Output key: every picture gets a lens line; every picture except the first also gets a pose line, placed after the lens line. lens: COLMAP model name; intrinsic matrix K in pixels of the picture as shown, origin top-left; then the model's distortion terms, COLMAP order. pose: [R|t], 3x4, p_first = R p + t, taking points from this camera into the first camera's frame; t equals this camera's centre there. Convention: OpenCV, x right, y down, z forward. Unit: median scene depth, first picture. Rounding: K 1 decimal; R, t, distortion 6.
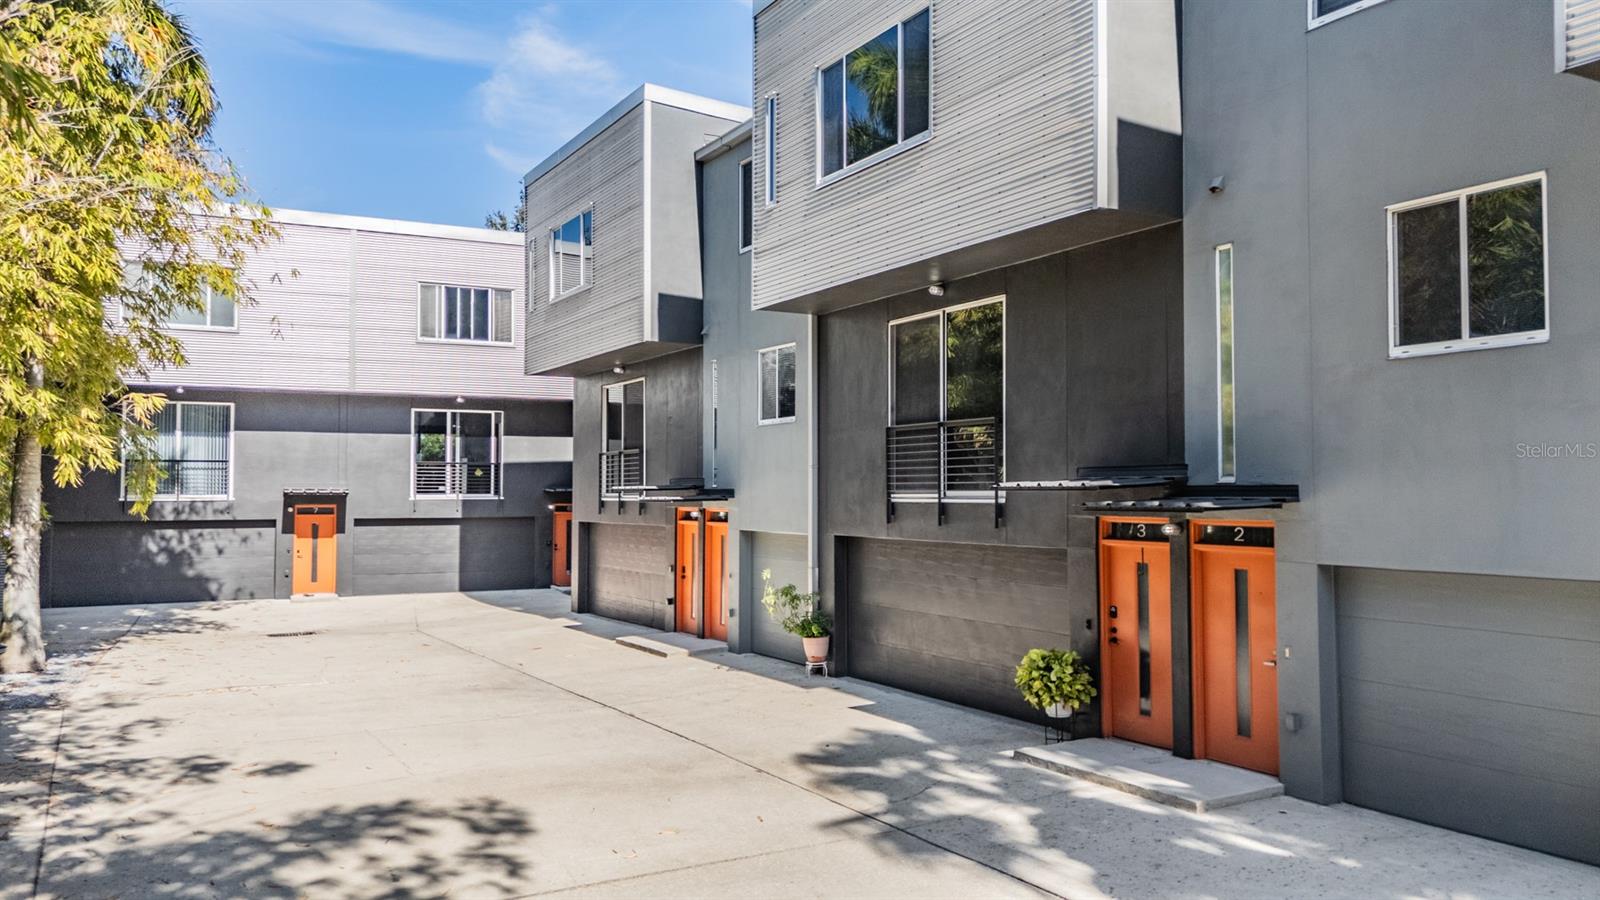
lens RADIAL K [[1205.3, 0, 798.8], [0, 1205.3, 430.2], [0, 0, 1]] dist [0.038852, -0.005745]
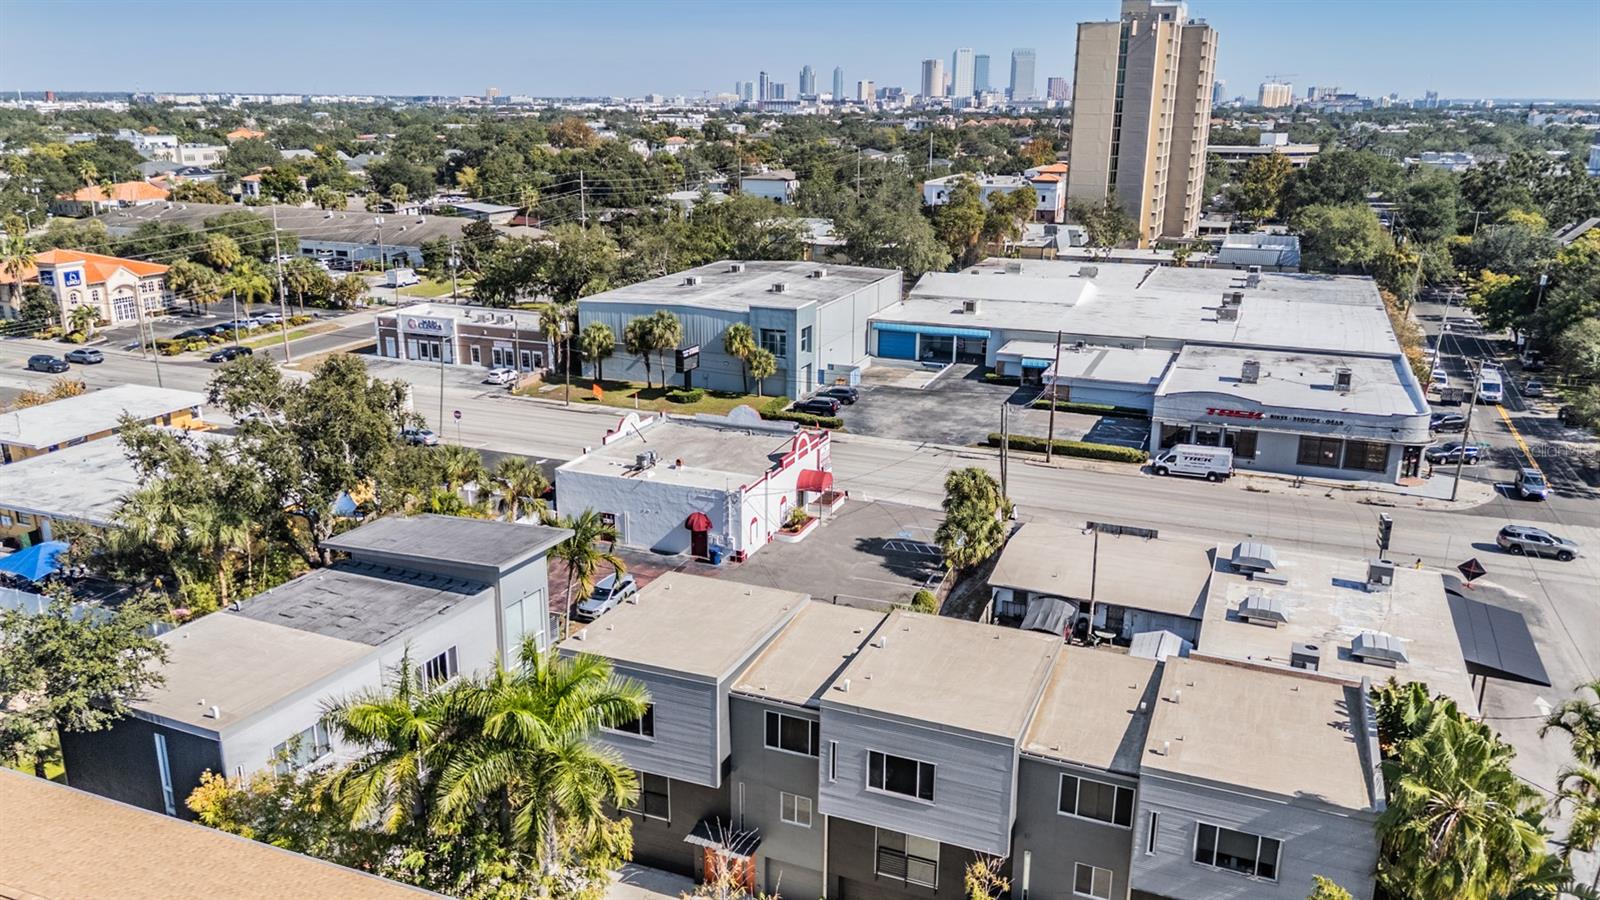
lens RADIAL K [[1205.3, 0, 798.8], [0, 1205.3, 430.2], [0, 0, 1]] dist [0.038852, -0.005745]
pose [[0.791132, -0.148915, 0.593241, -0.935302], [-0.041255, 0.954709, 0.294666, -1.037403], [-0.610253, -0.257594, 0.749157, -0.420641]]
